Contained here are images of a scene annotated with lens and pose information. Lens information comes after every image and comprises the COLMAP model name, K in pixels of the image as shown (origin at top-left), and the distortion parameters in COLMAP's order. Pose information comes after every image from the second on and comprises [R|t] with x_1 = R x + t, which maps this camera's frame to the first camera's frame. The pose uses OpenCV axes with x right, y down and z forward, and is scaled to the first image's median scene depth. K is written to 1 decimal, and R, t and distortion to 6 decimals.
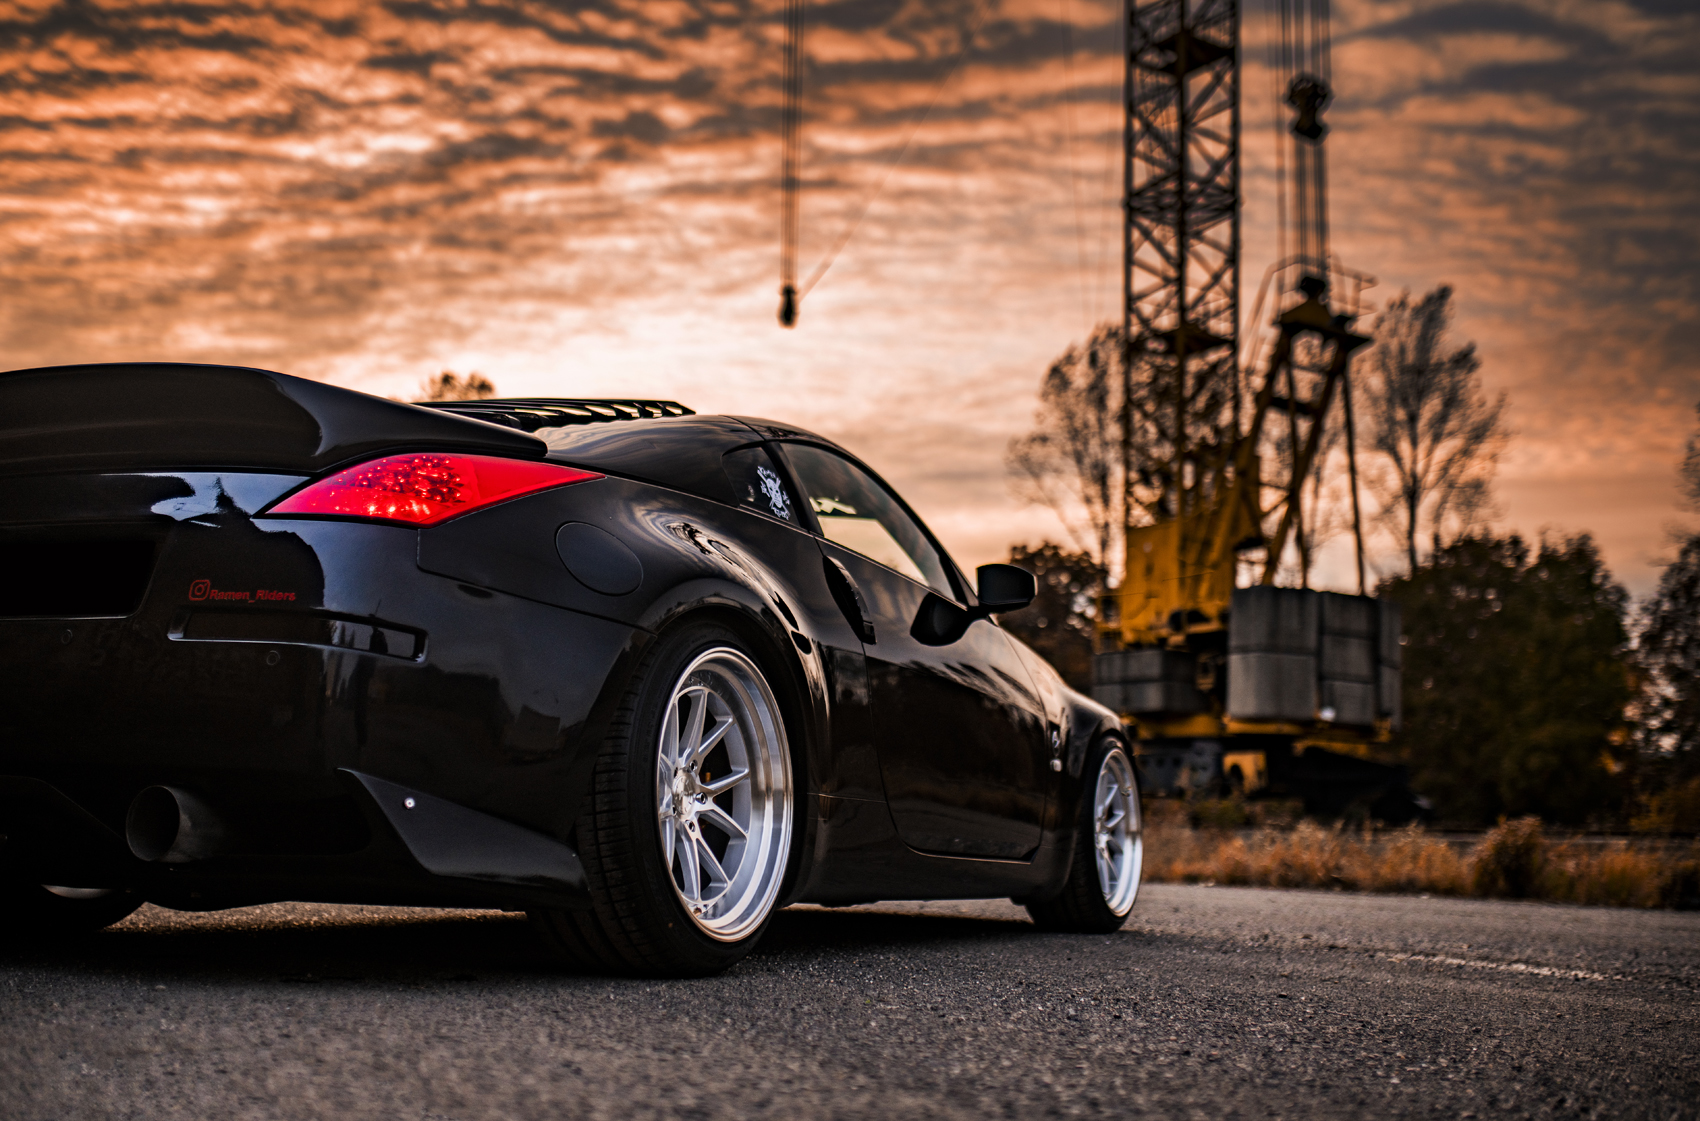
lens RADIAL K [[1679.0, 0, 850.0], [0, 1679.0, 560.5], [0, 0, 1]] dist [-0.042066, 0.027369]
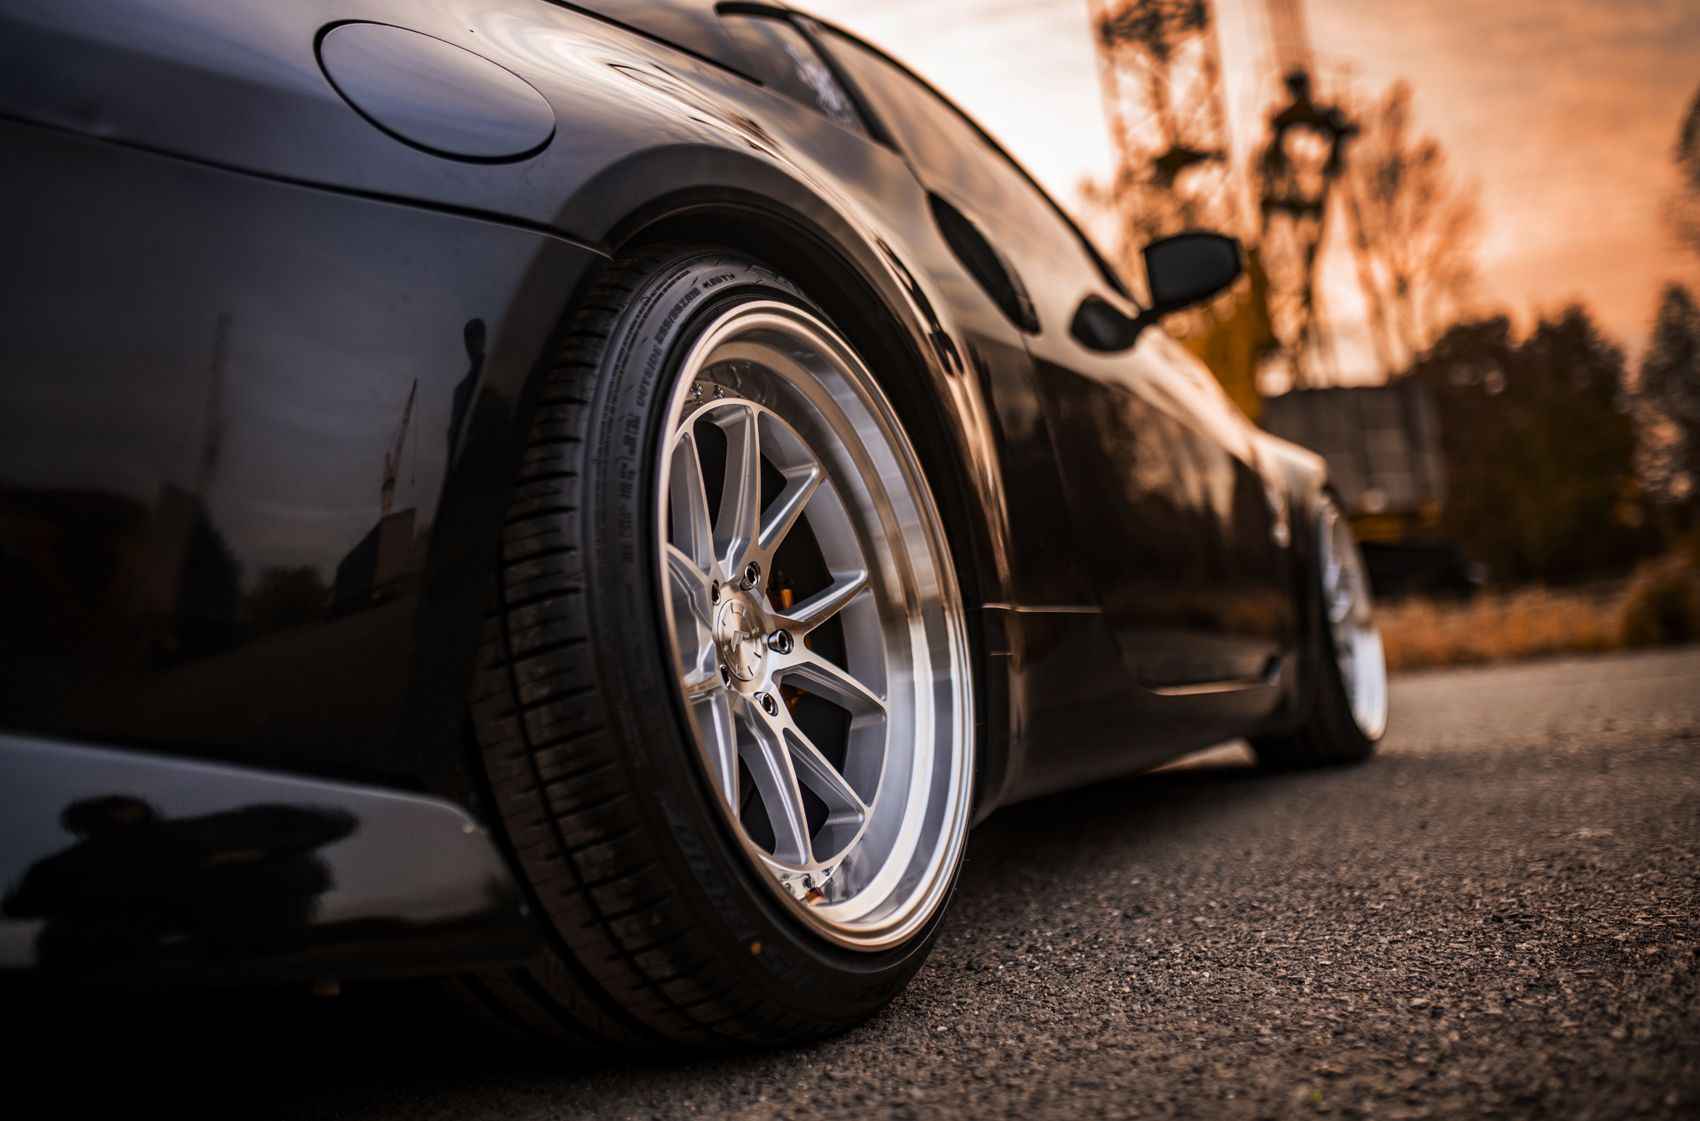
lens RADIAL K [[1679.0, 0, 850.0], [0, 1679.0, 560.5], [0, 0, 1]] dist [-0.042066, 0.027369]
pose [[0.988068, -0.150789, -0.031369, -0.051588], [0.152879, 0.984922, 0.080969, 0.085056], [0.018686, -0.084799, 0.996223, 0.540205]]
